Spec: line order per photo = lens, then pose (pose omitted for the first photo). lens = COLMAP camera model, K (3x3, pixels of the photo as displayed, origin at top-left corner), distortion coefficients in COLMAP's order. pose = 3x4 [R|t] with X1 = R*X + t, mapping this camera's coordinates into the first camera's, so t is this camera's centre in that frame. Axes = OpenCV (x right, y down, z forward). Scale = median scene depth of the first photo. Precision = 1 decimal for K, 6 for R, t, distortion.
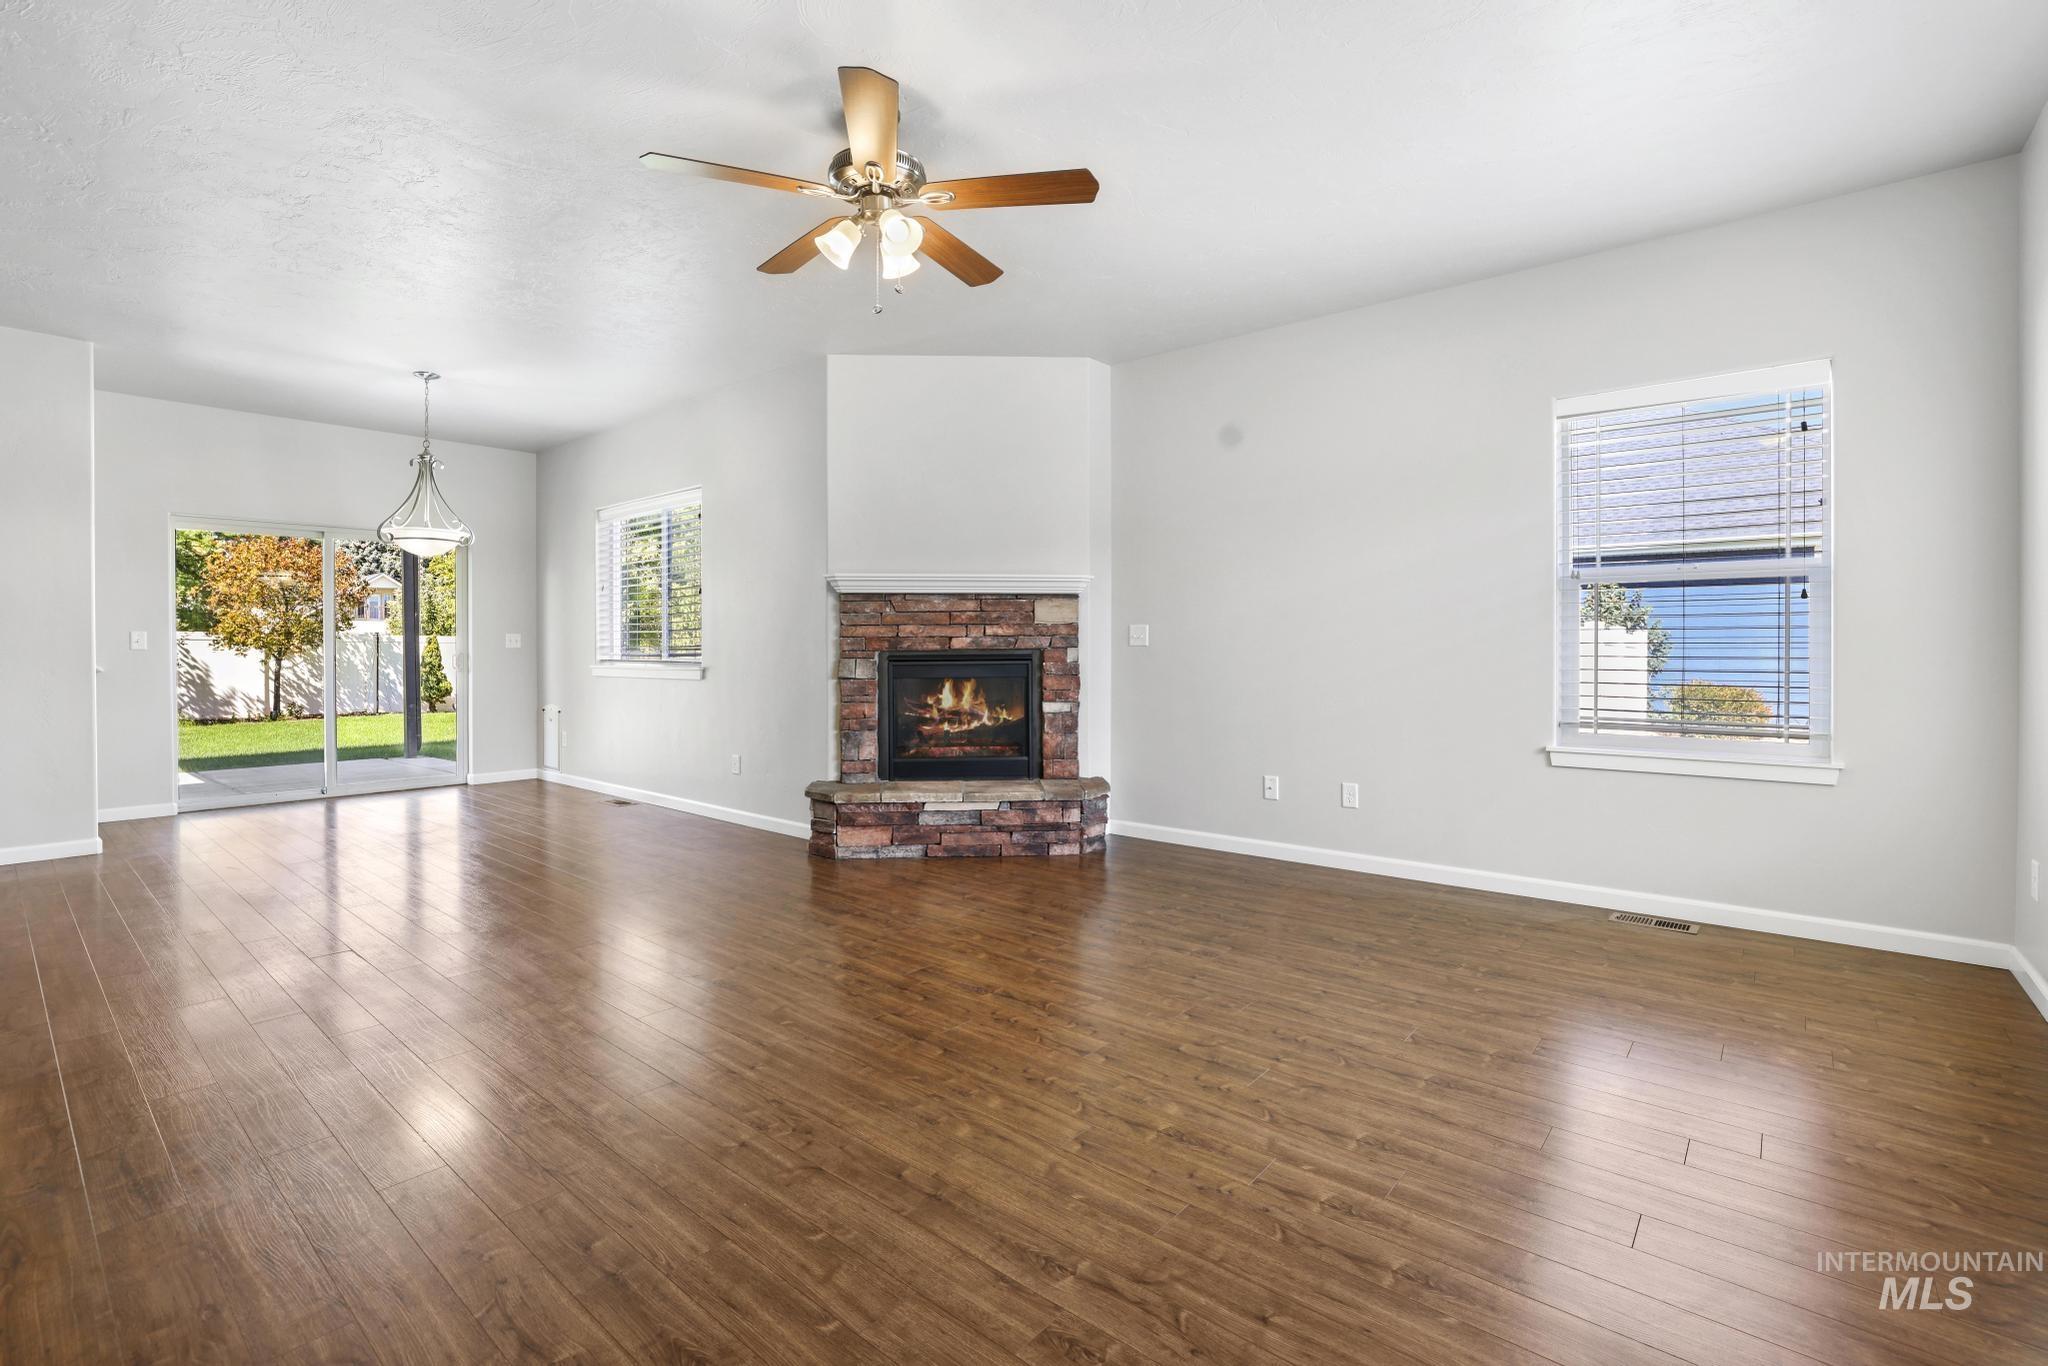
lens RADIAL K [[901.0, 0, 1012.9], [0, 901.0, 683.0], [0, 0, 1]] dist [-0.053630, 0.019695]
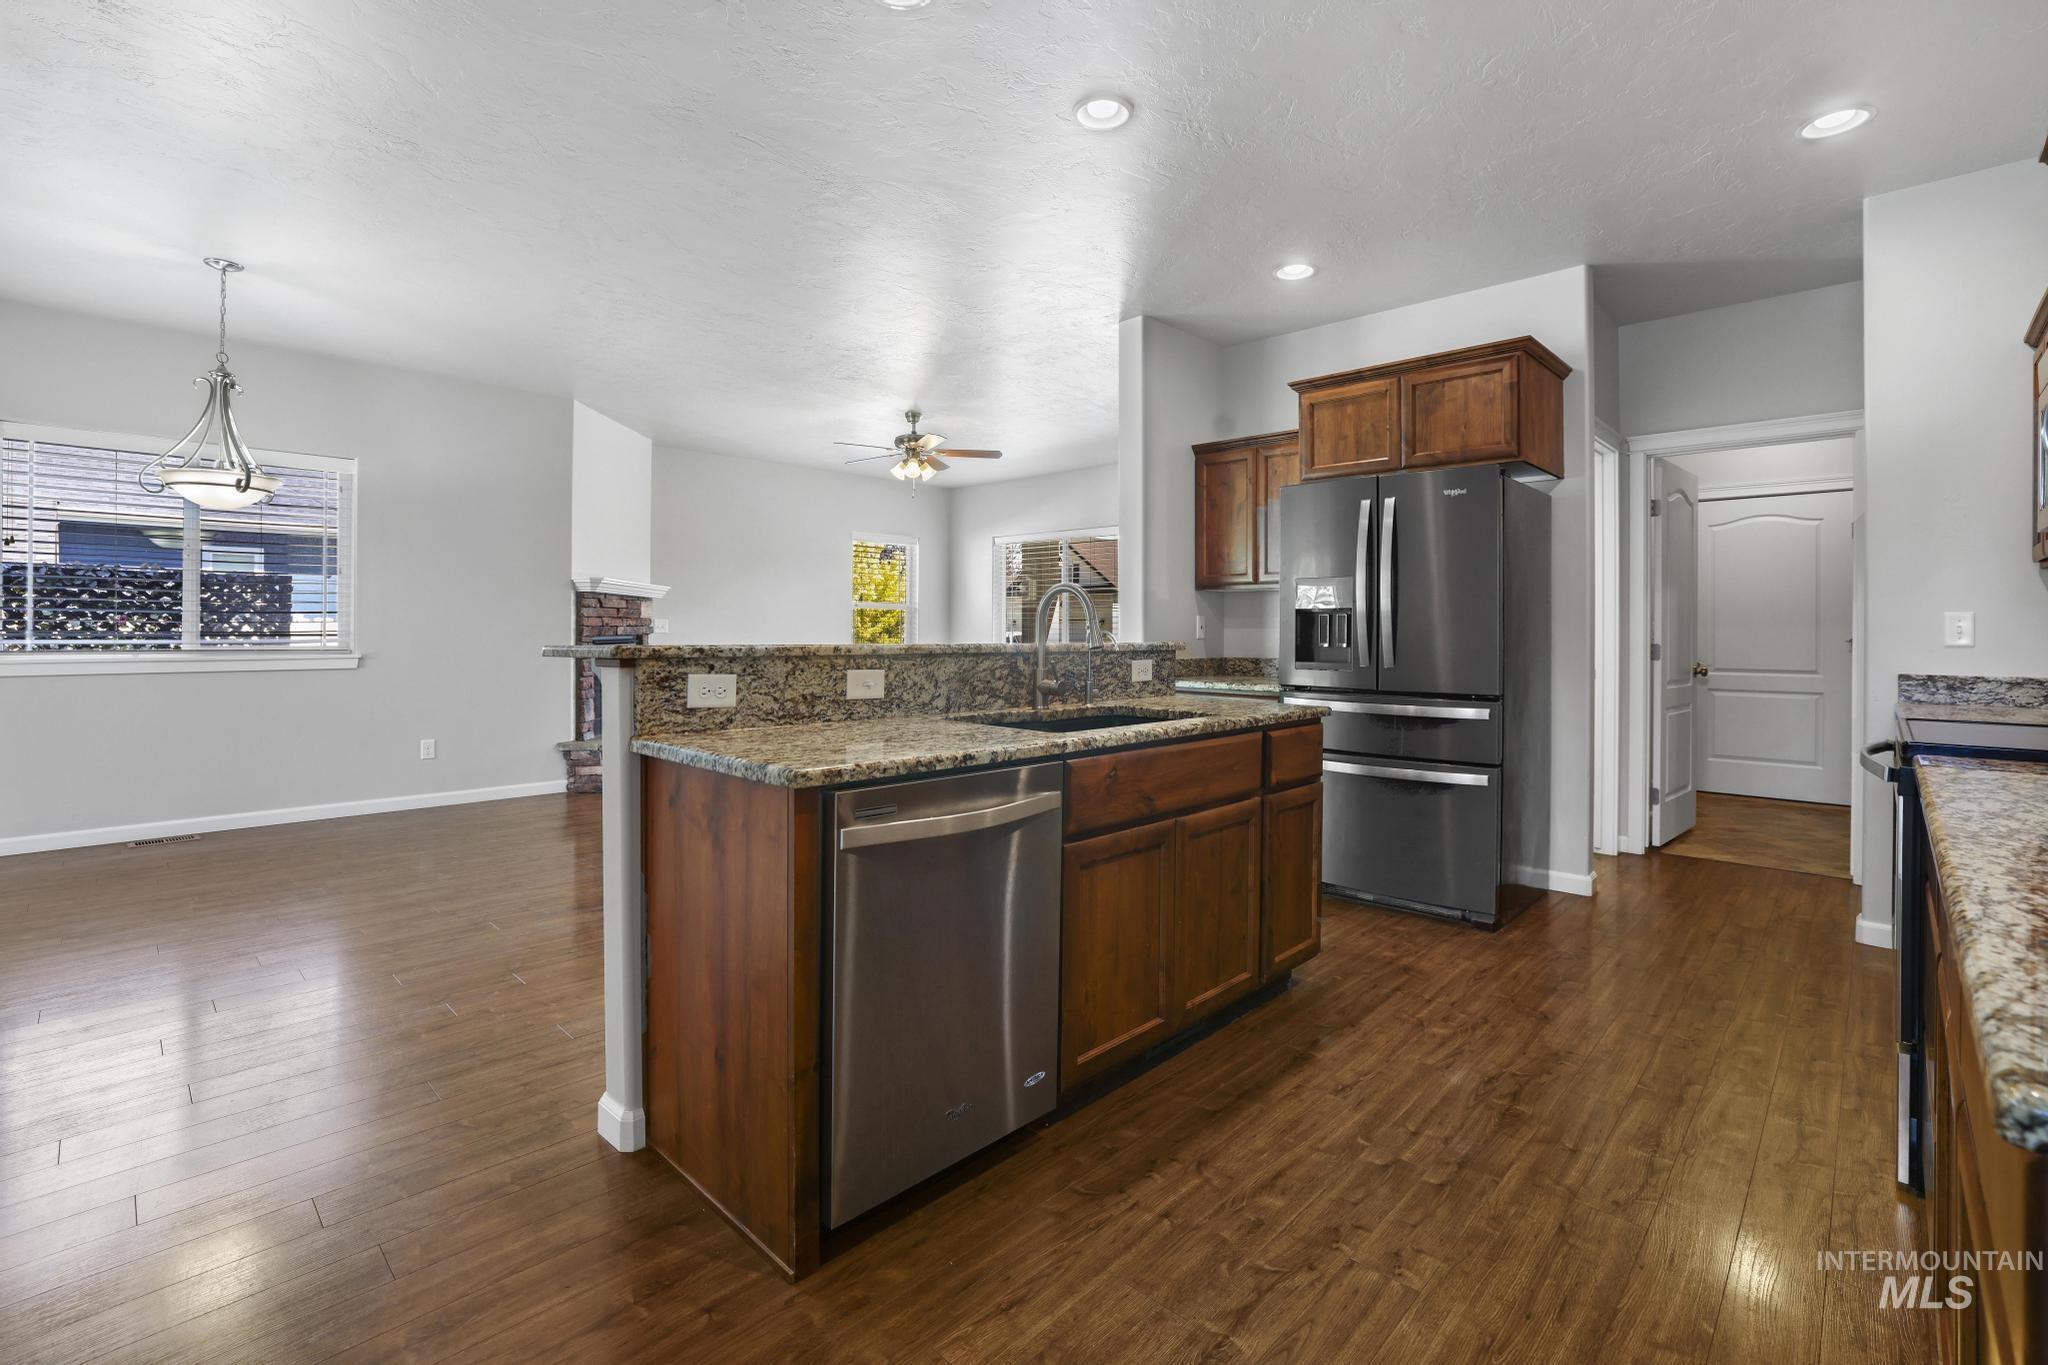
lens RADIAL K [[901.0, 0, 1012.9], [0, 901.0, 682.5], [0, 0, 1]] dist [-0.053630, 0.019695]
pose [[0.052112, -0.057520, 0.996983, -1.454507], [0.027399, 0.998046, 0.056150, -0.026095], [-0.998265, 0.024390, 0.053587, 0.329250]]
